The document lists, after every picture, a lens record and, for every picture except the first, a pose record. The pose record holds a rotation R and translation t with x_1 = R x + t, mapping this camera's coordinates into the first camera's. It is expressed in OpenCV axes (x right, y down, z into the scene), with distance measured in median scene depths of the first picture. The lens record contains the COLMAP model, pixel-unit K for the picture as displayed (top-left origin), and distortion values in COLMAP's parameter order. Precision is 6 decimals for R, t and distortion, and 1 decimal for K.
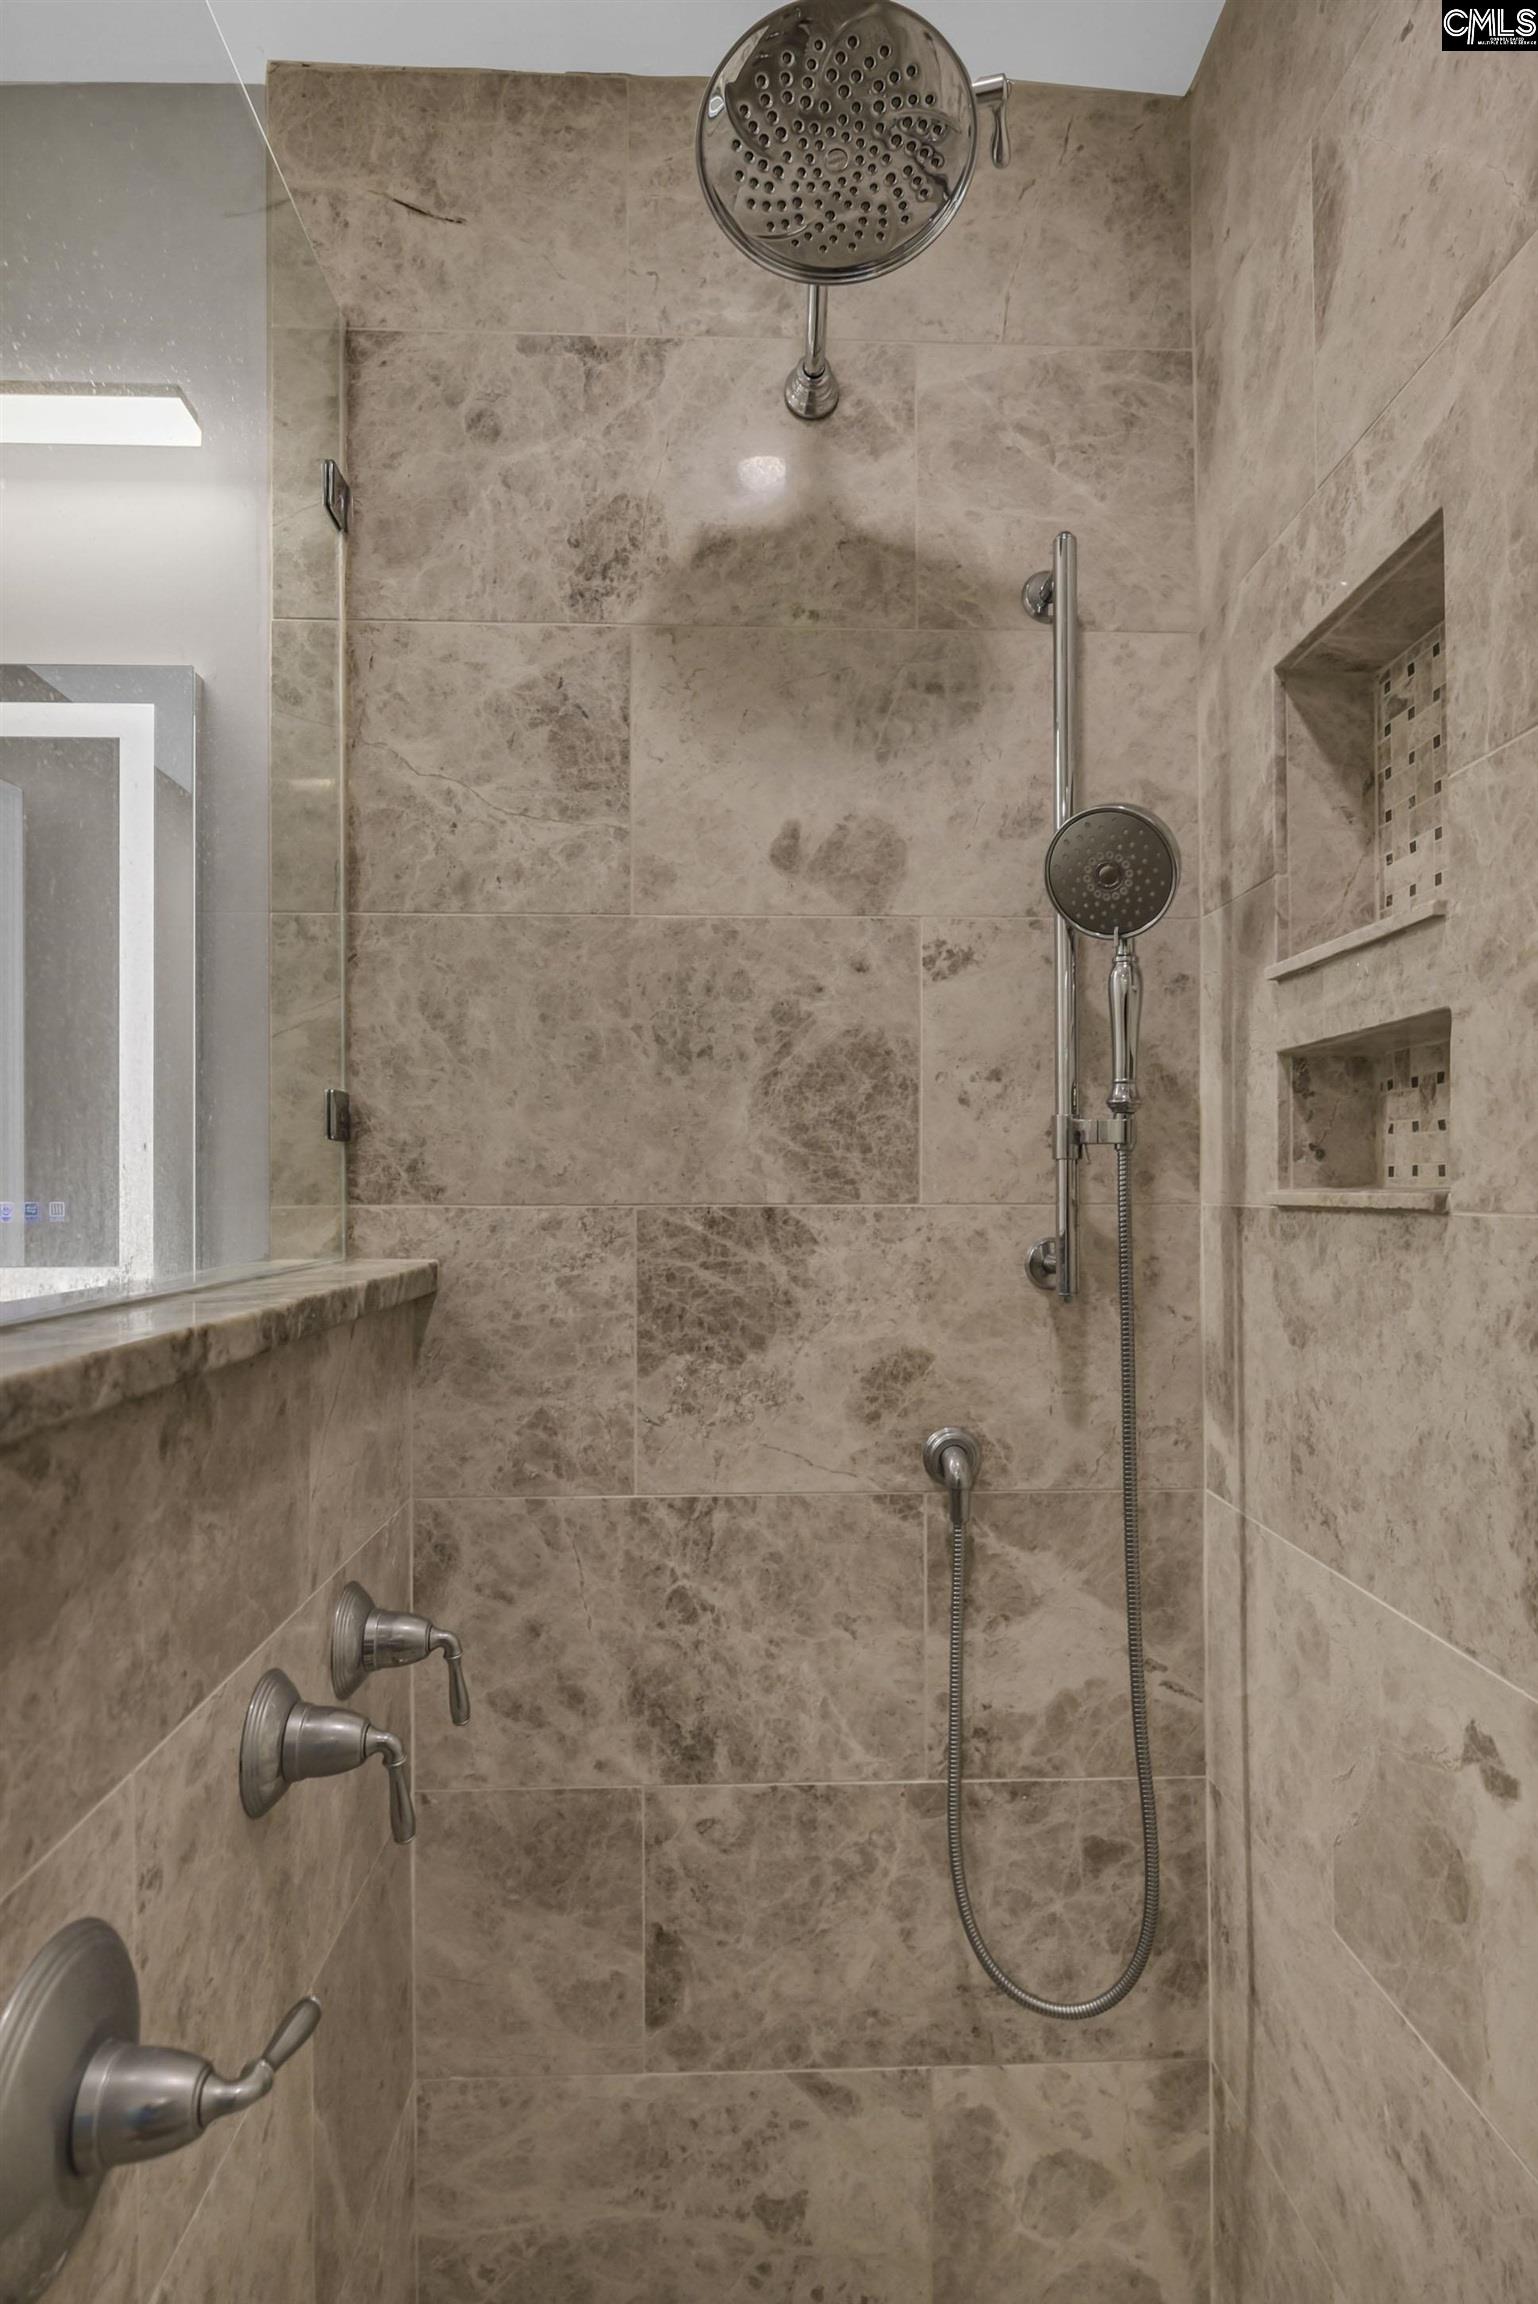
lens RADIAL K [[1241.1, 0, 771.9], [0, 1241.1, 1182.3], [0, 0, 1]] dist [0.009202, -0.010648]
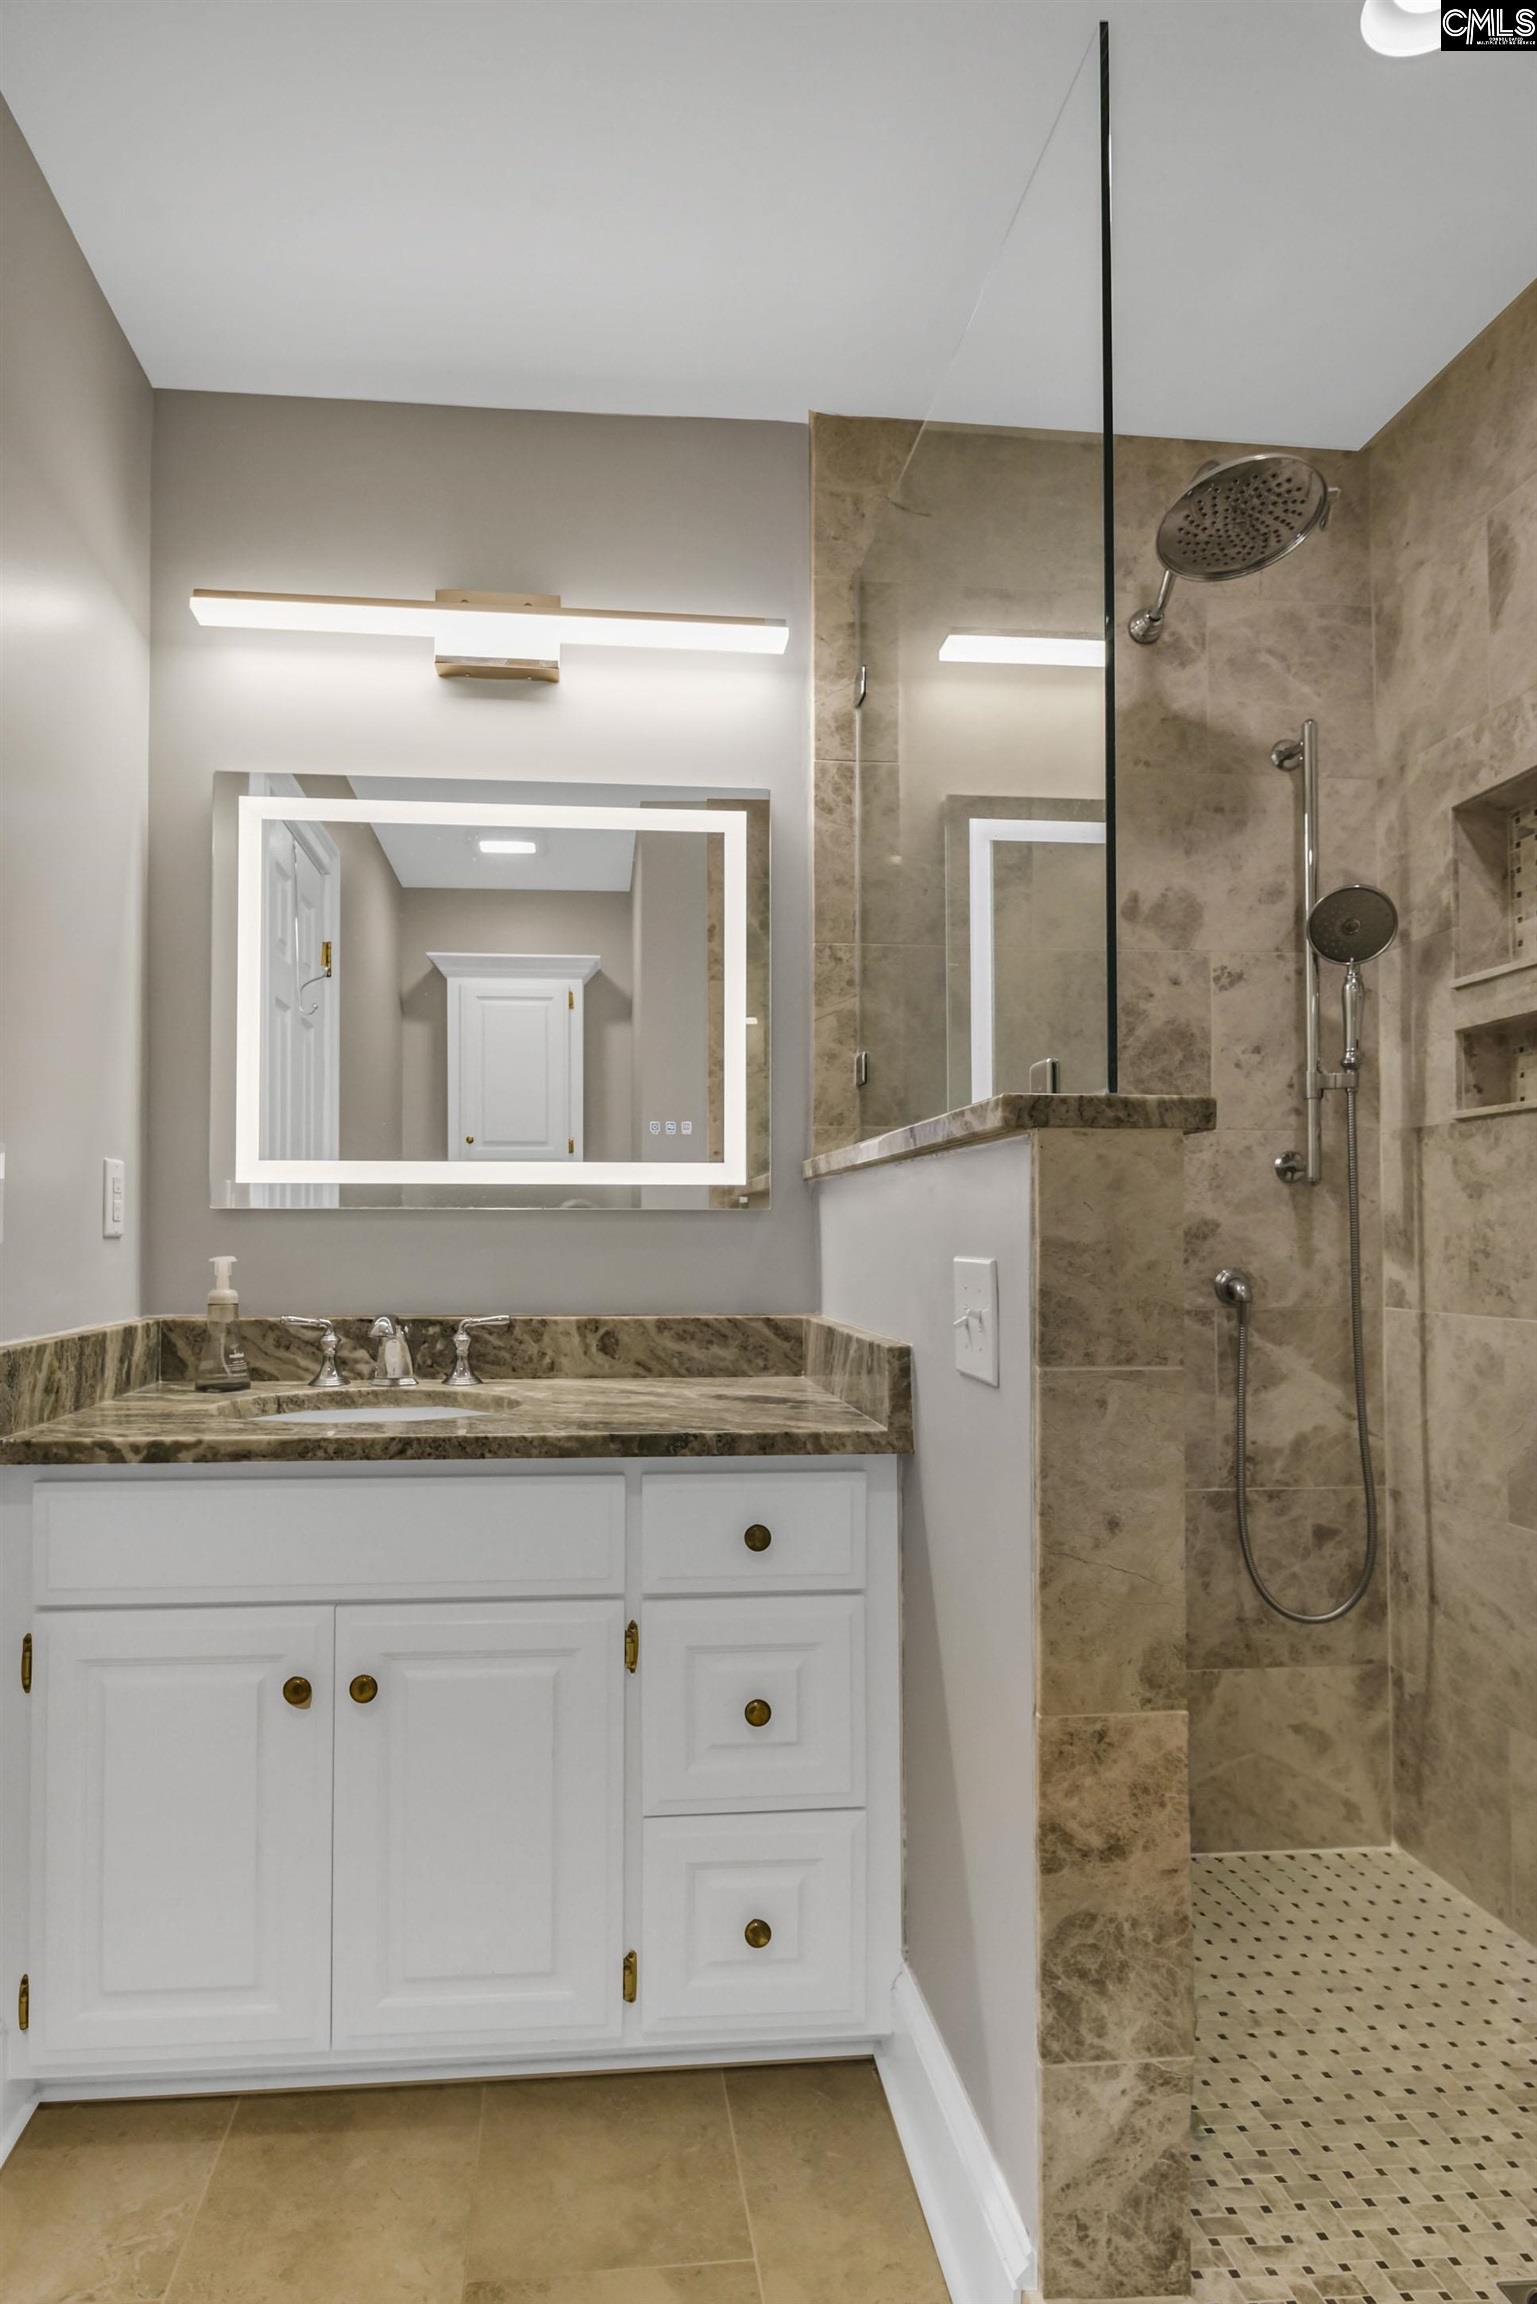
lens RADIAL K [[1222.9, 0, 694.7], [0, 1222.9, 1212.2], [0, 0, 1]] dist [0.010617, -0.007668]
pose [[0.998724, 0.003466, 0.050373, -0.632468], [-0.002631, 0.999858, -0.016621, 0.153895], [-0.050424, 0.016467, 0.998592, -0.551290]]
